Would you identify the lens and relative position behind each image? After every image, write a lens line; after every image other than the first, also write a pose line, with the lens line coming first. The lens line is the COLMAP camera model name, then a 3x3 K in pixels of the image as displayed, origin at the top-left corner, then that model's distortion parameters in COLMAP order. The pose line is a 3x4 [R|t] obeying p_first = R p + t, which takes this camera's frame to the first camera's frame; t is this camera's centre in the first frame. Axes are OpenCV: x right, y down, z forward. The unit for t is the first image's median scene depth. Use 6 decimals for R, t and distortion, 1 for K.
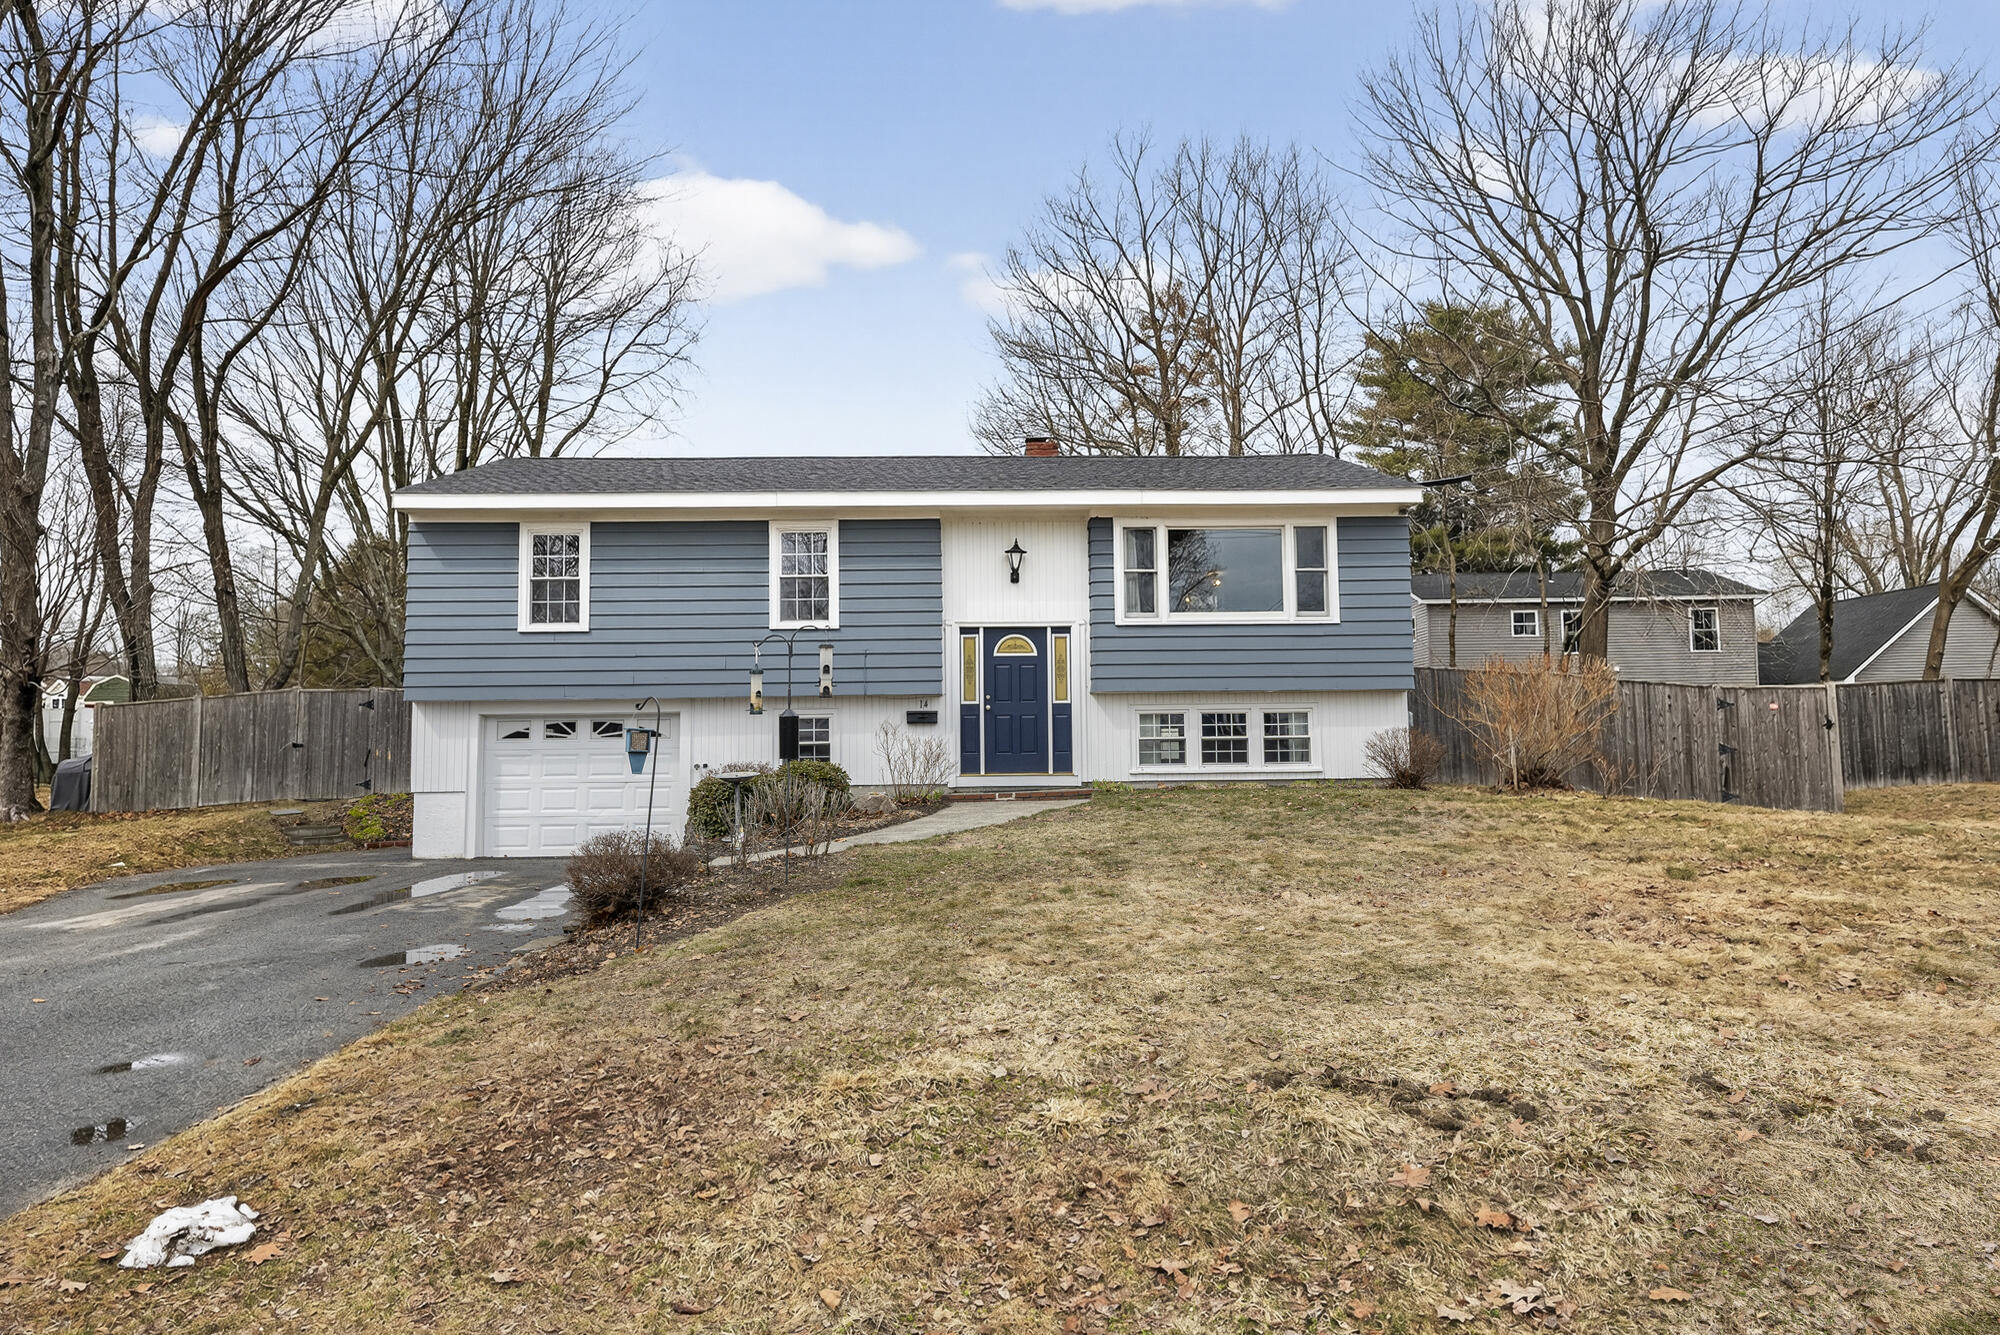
lens RADIAL K [[970.7, 0, 1094.6], [0, 970.7, 685.1], [0, 0, 1]] dist [0.002907, -0.000668]
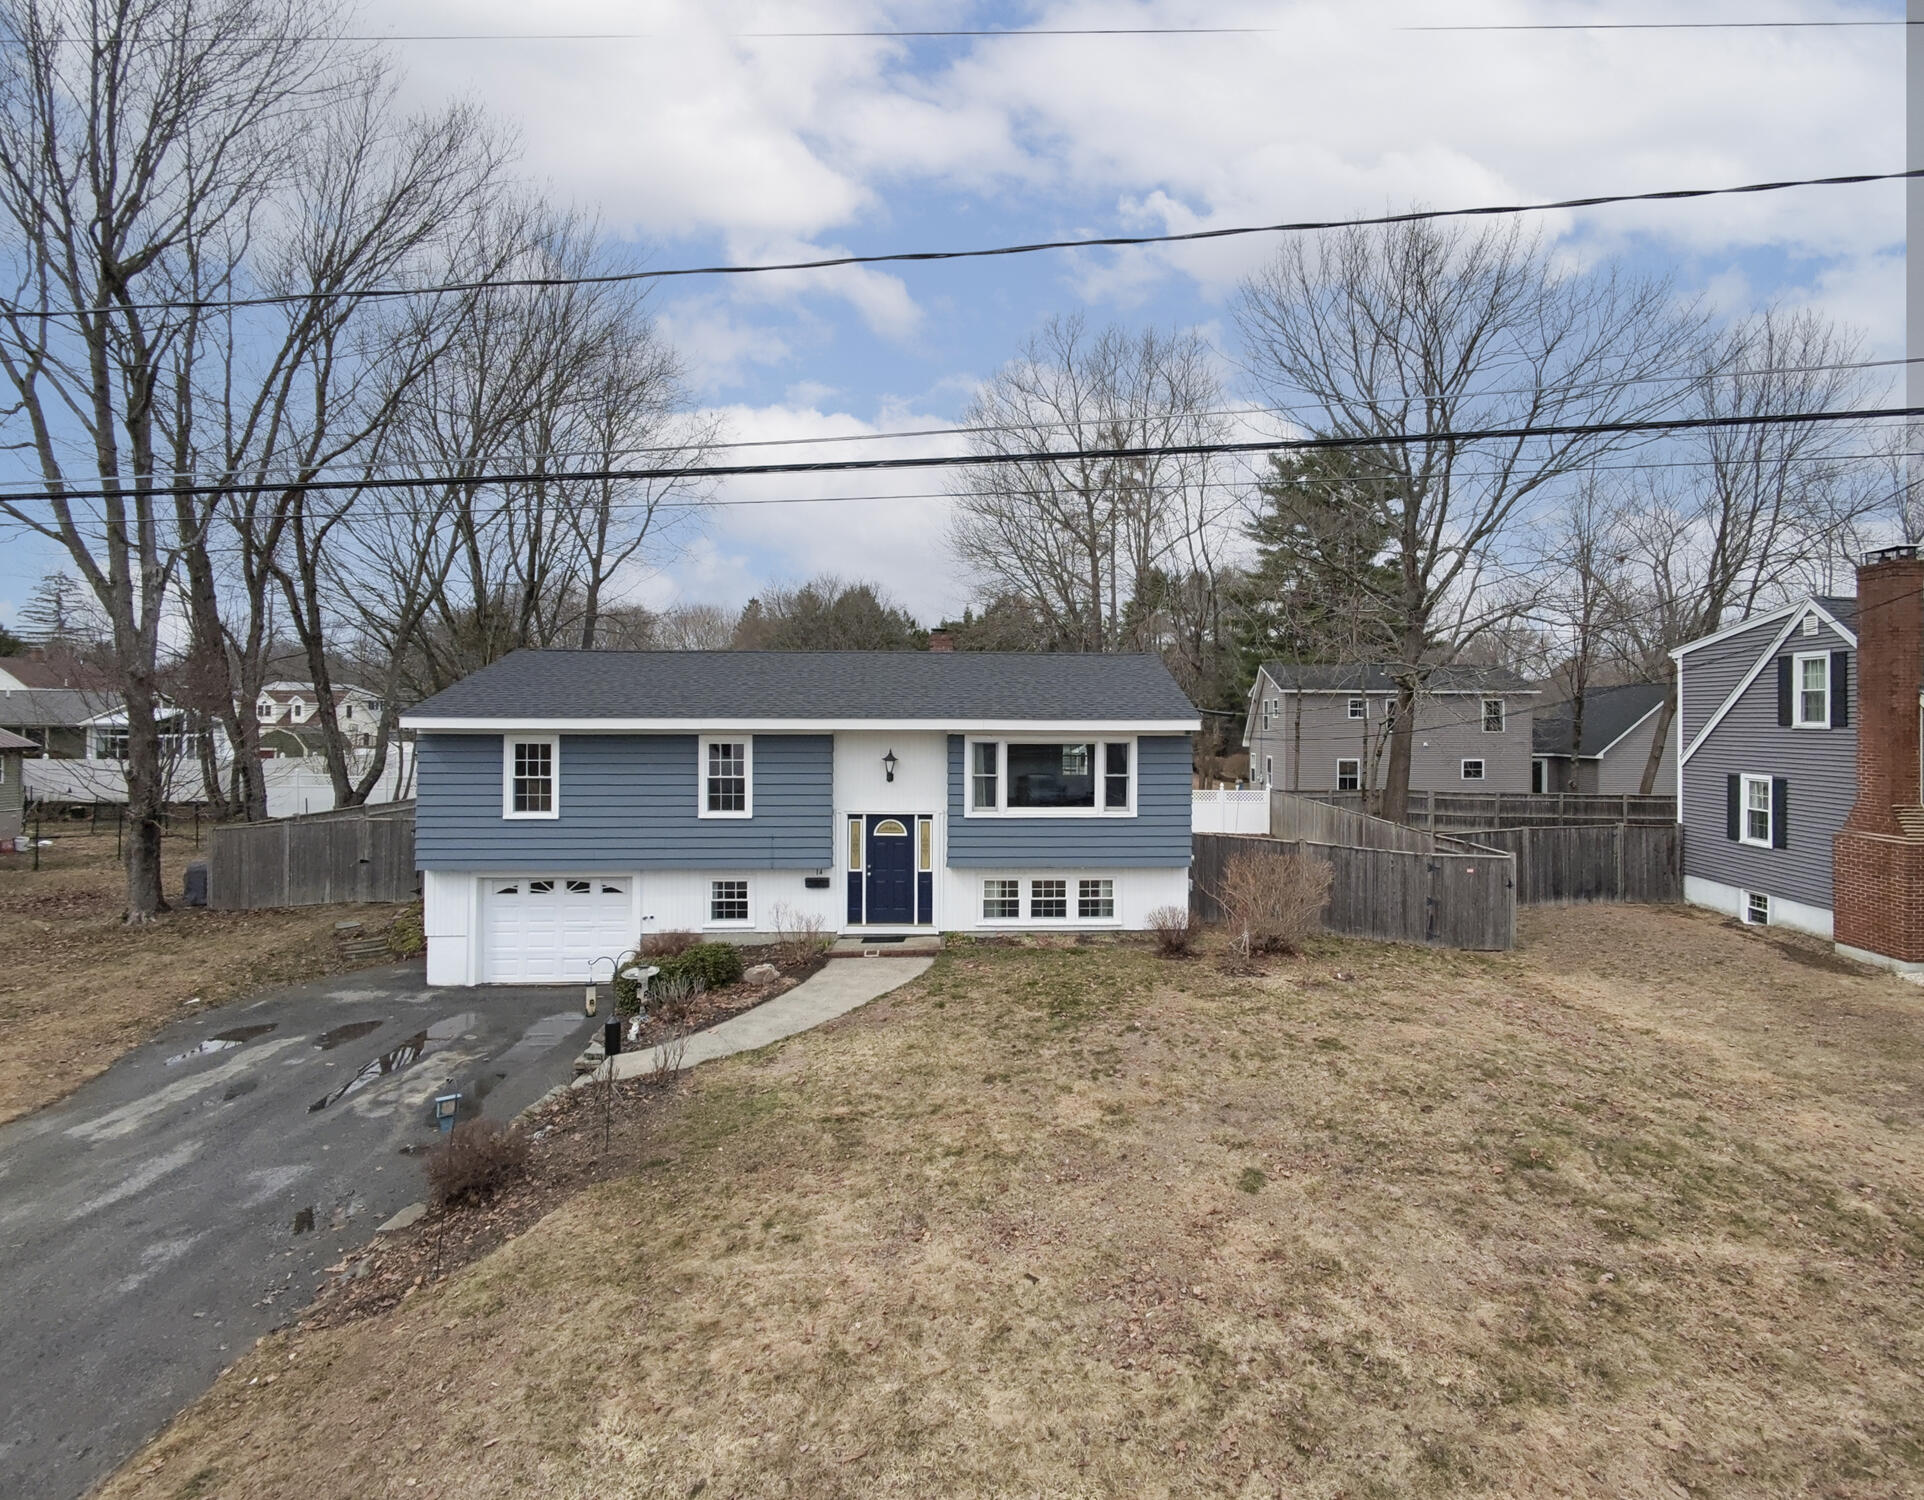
lens RADIAL K [[734.4, 0, 1065.7], [0, 734.4, 755.1], [0, 0, 1]] dist [0.000250, 0.000096]
pose [[0.999621, 0.024841, 0.011837, 0.141770], [-0.025509, 0.997865, 0.060119, -0.205283], [-0.010318, -0.060398, 0.998121, 0.006670]]
